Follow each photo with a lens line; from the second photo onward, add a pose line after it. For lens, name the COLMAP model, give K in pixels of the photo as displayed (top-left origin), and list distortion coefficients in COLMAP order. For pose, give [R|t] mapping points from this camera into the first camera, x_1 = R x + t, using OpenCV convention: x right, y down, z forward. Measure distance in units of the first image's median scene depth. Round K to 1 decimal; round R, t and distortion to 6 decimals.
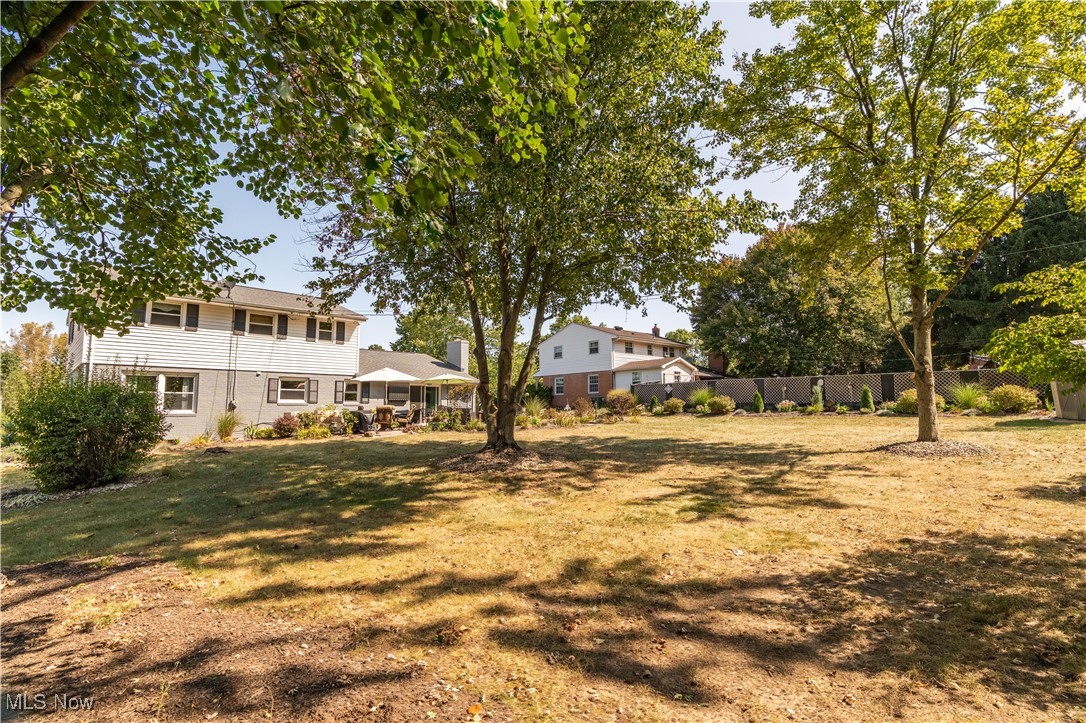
lens RADIAL K [[509.0, 0, 543.0], [0, 509.0, 361.5], [0, 0, 1]] dist [-0.000685, -0.000078]
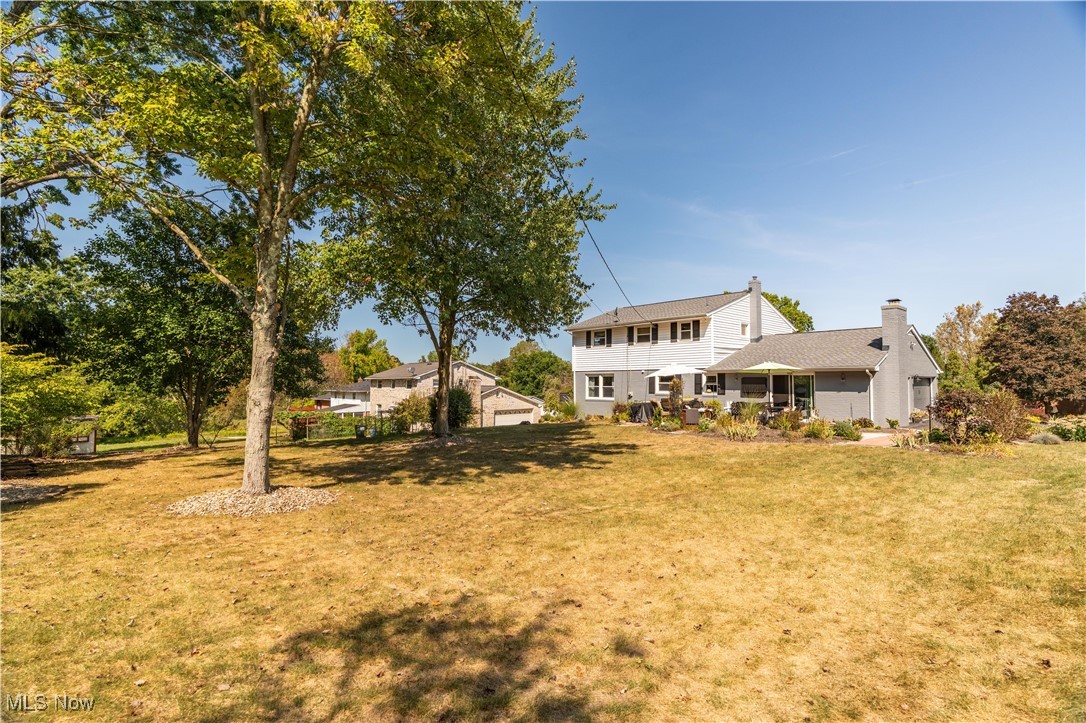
lens RADIAL K [[509.0, 0, 543.0], [0, 509.0, 361.5], [0, 0, 1]] dist [-0.000685, -0.000078]
pose [[0.055007, -0.067762, -0.996184, 0.752523], [0.067566, 0.995660, -0.063995, 0.064312], [0.996197, -0.063788, 0.059346, 0.648809]]
